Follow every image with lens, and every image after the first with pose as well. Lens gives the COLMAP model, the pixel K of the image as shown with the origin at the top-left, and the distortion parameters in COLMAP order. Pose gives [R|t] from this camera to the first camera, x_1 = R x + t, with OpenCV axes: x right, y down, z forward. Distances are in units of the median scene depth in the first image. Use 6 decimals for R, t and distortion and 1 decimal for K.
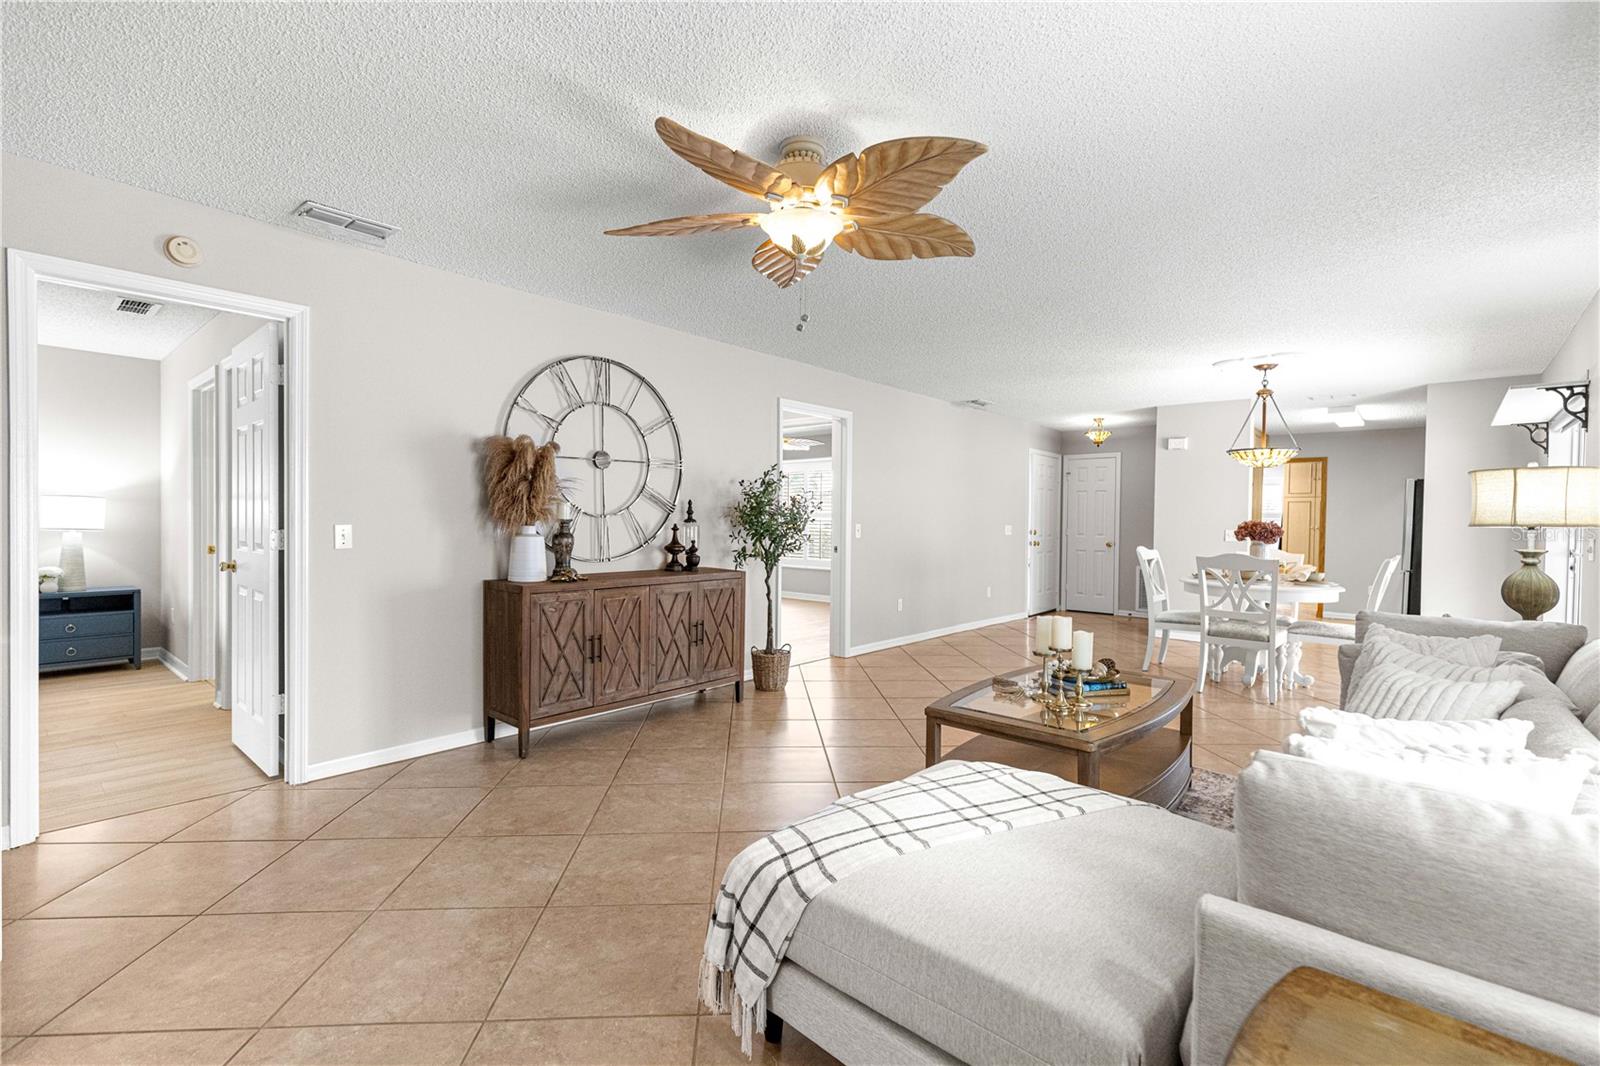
lens RADIAL K [[716.7, 0, 803.6], [0, 716.7, 529.6], [0, 0, 1]] dist [0.010243, -0.001930]
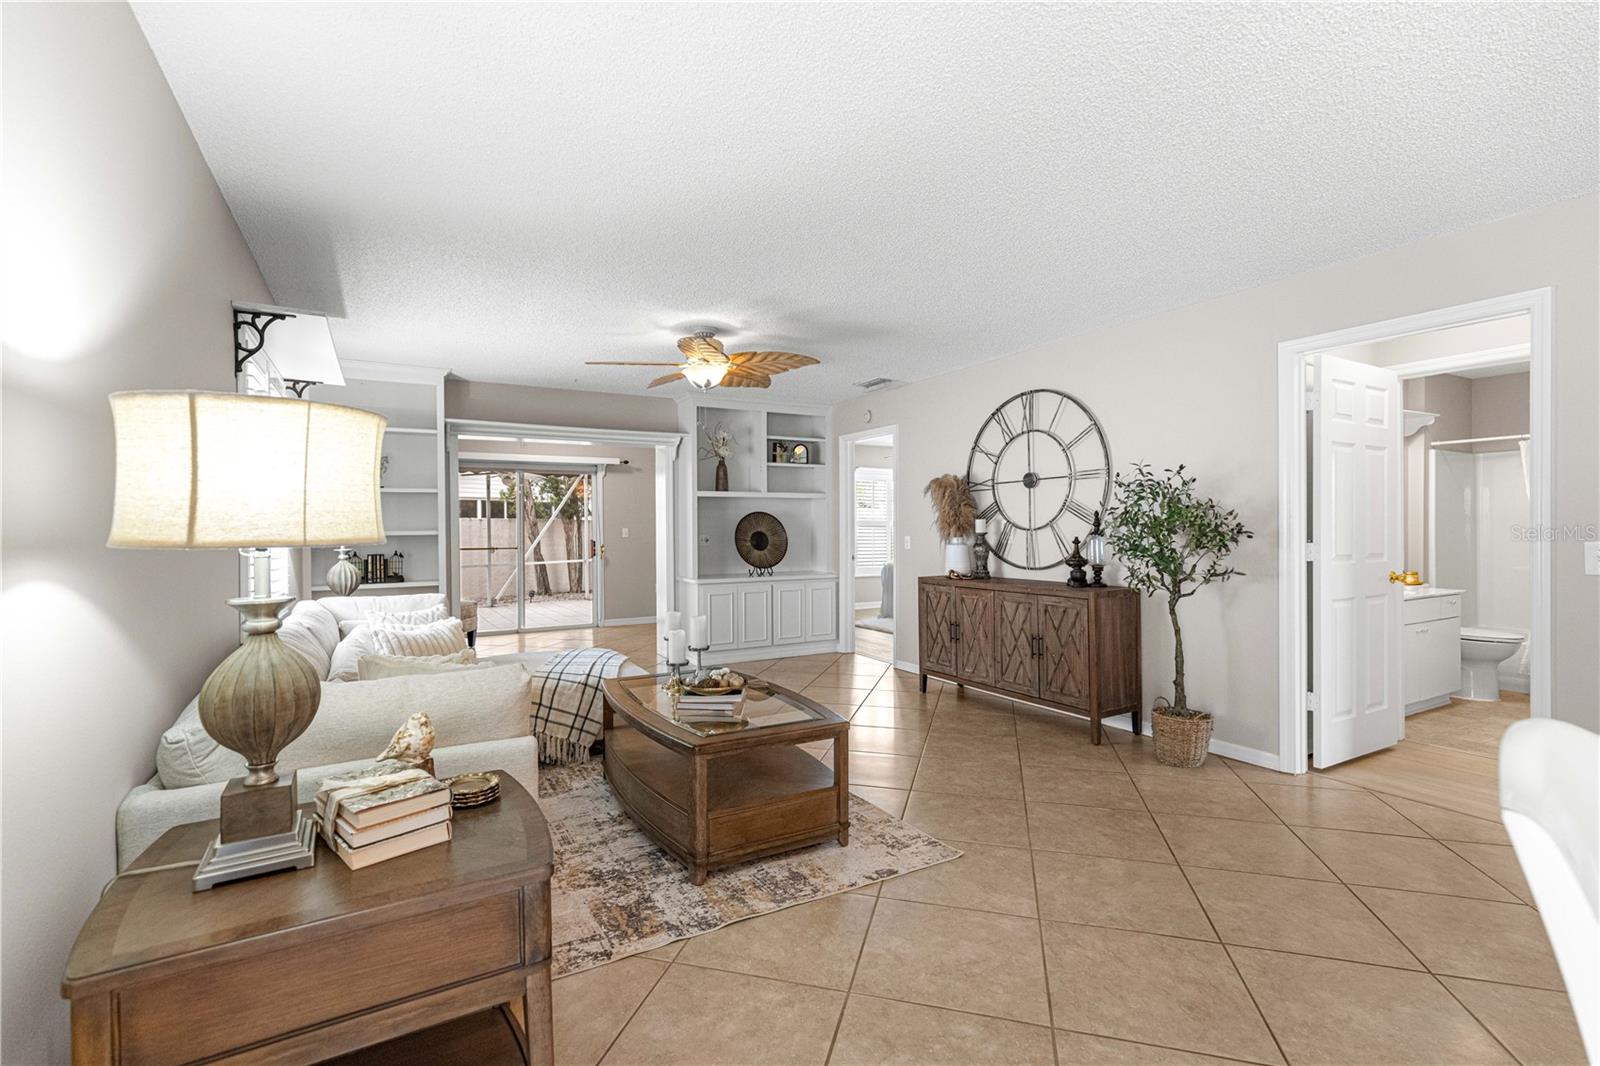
lens RADIAL K [[716.7, 0, 787.1], [0, 716.7, 526.3], [0, 0, 1]] dist [0.010243, -0.001930]
pose [[-0.335674, -0.010320, -0.941922, 0.888880], [-0.007296, 0.999938, -0.008355, -0.011842], [0.941950, 0.004068, -0.335729, 0.978145]]
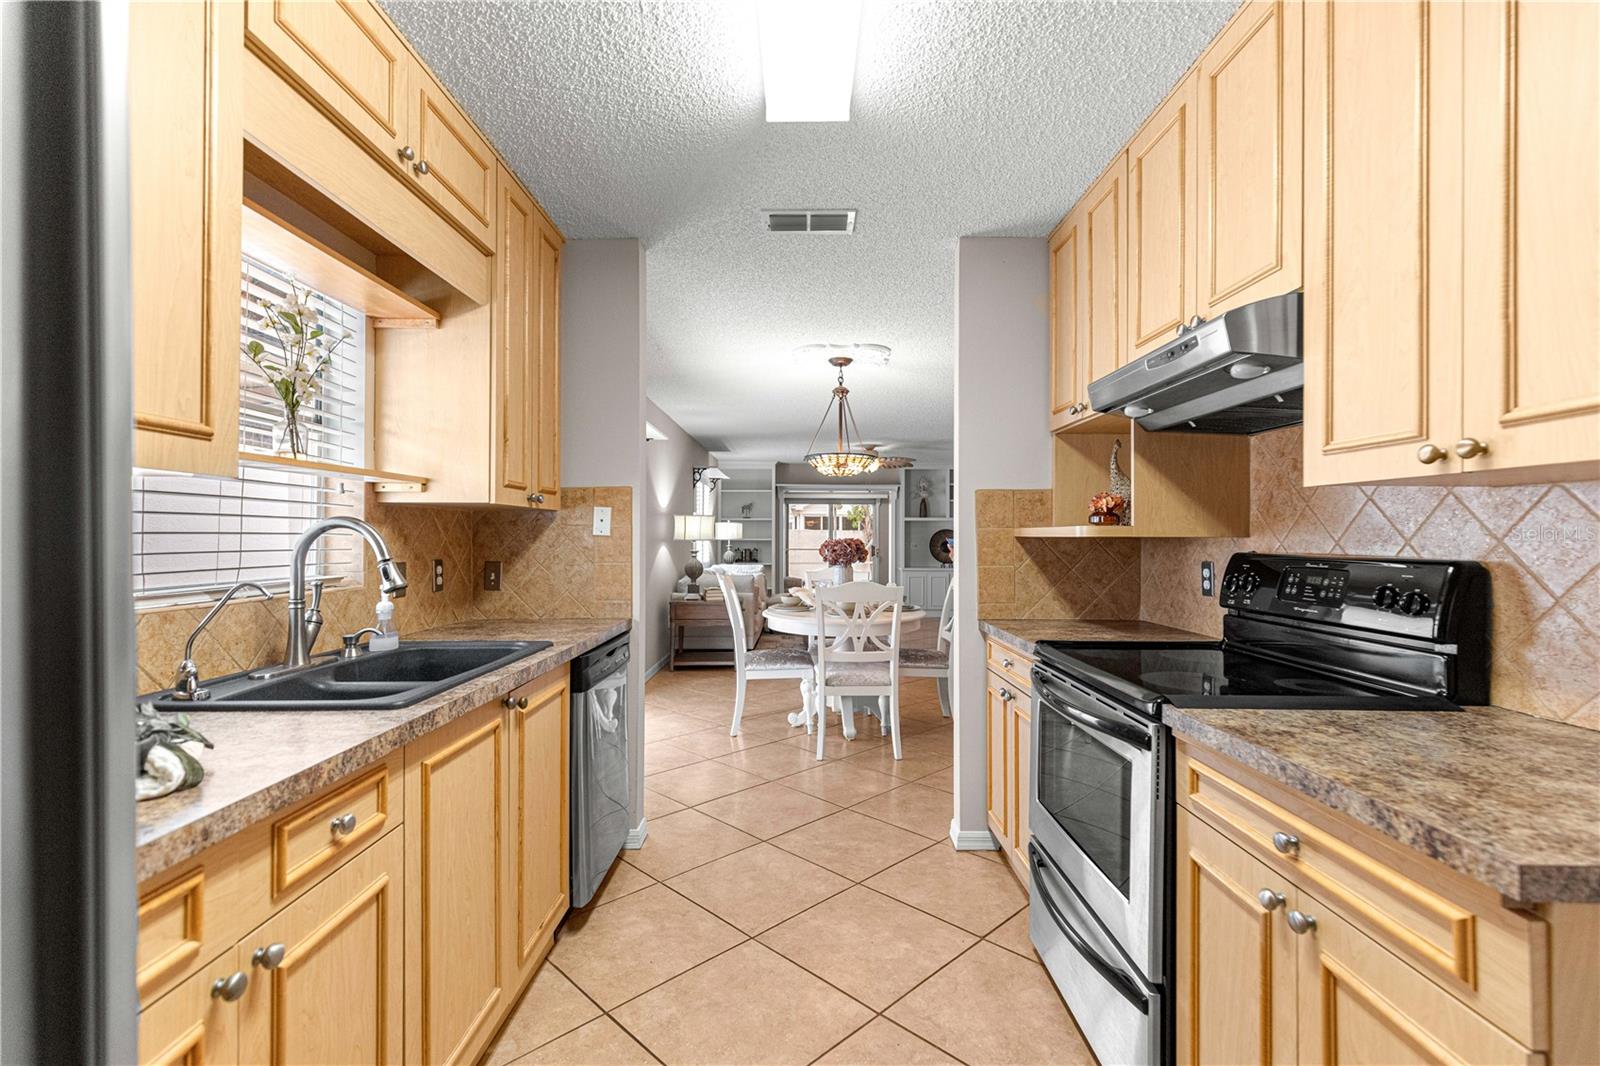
lens RADIAL K [[716.7, 0, 801.1], [0, 716.7, 530.9], [0, 0, 1]] dist [0.010243, -0.001930]
pose [[-0.756667, -0.023765, -0.653368, 1.524683], [-0.023541, 0.999681, -0.009099, -0.015994], [0.653376, 0.008496, -0.756986, 2.005802]]
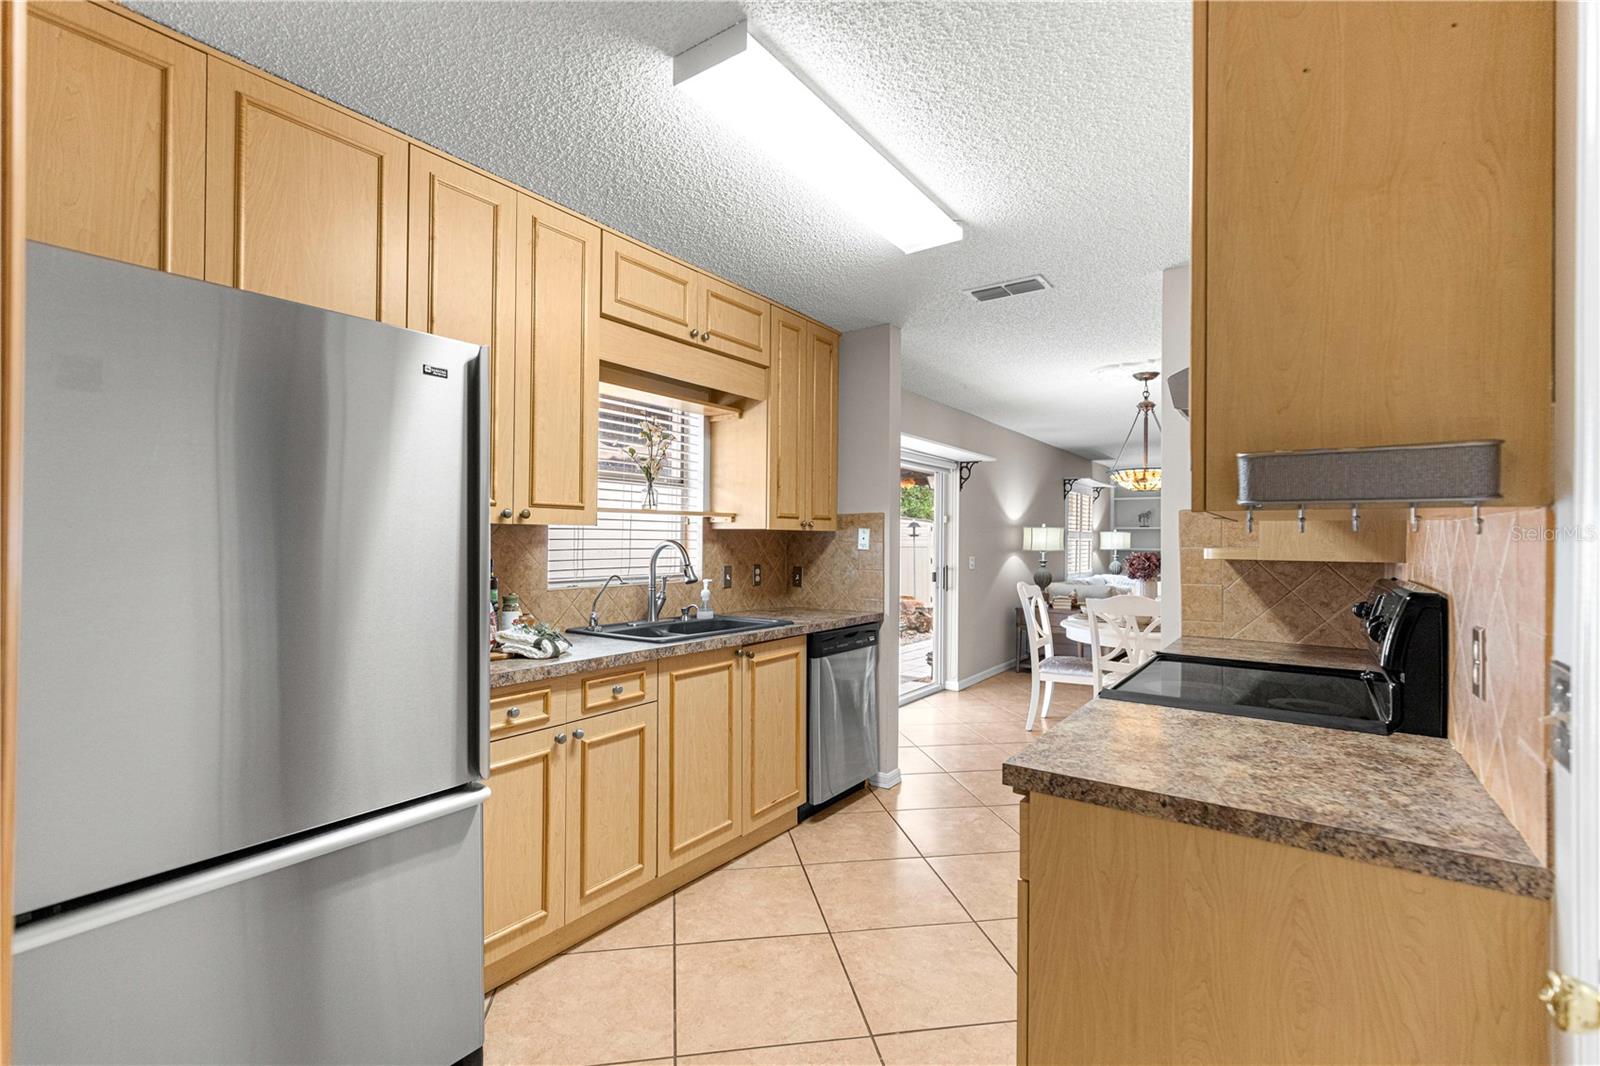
lens RADIAL K [[716.7, 0, 803.8], [0, 716.7, 534.5], [0, 0, 1]] dist [0.010243, -0.001930]
pose [[-0.993804, -0.026497, -0.107938, 1.407533], [-0.027066, 0.999626, 0.003803, -0.032746], [0.107797, 0.006701, -0.994150, 2.246015]]
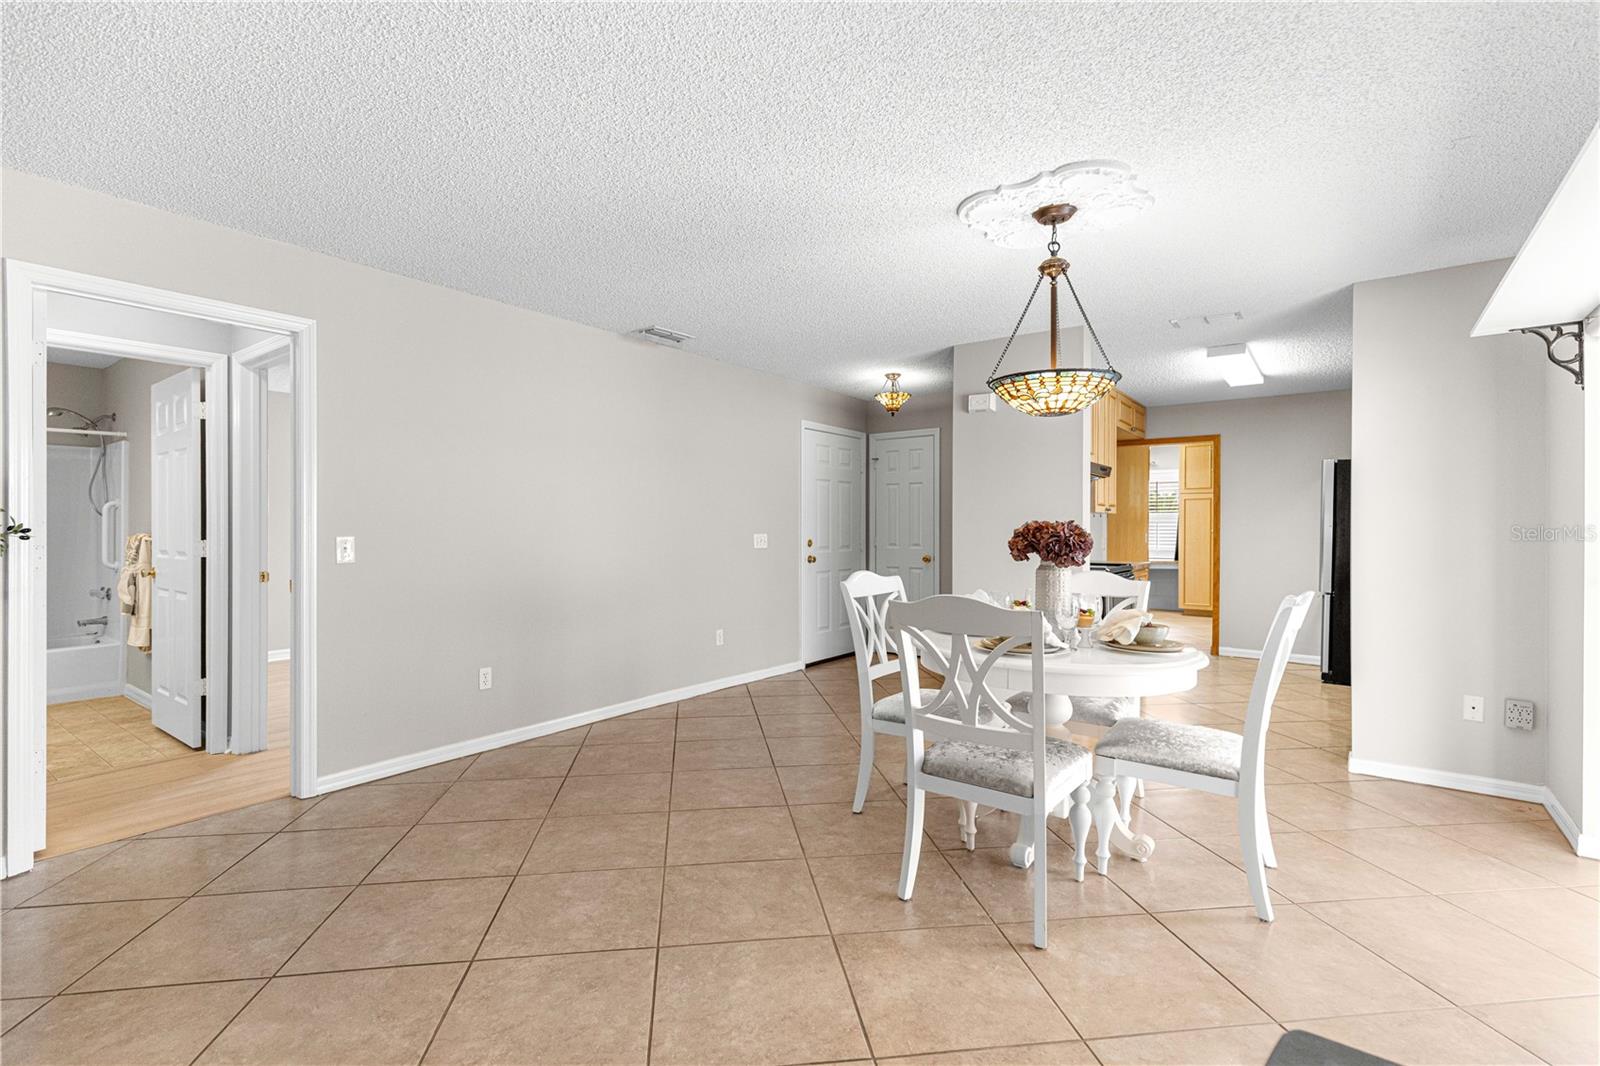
lens RADIAL K [[716.7, 0, 799.1], [0, 716.7, 525.8], [0, 0, 1]] dist [0.010243, -0.001930]
pose [[0.997585, -0.012334, 0.068360, 0.526849], [0.013412, 0.999793, -0.015332, -0.004060], [-0.068156, 0.016211, 0.997543, 0.633468]]
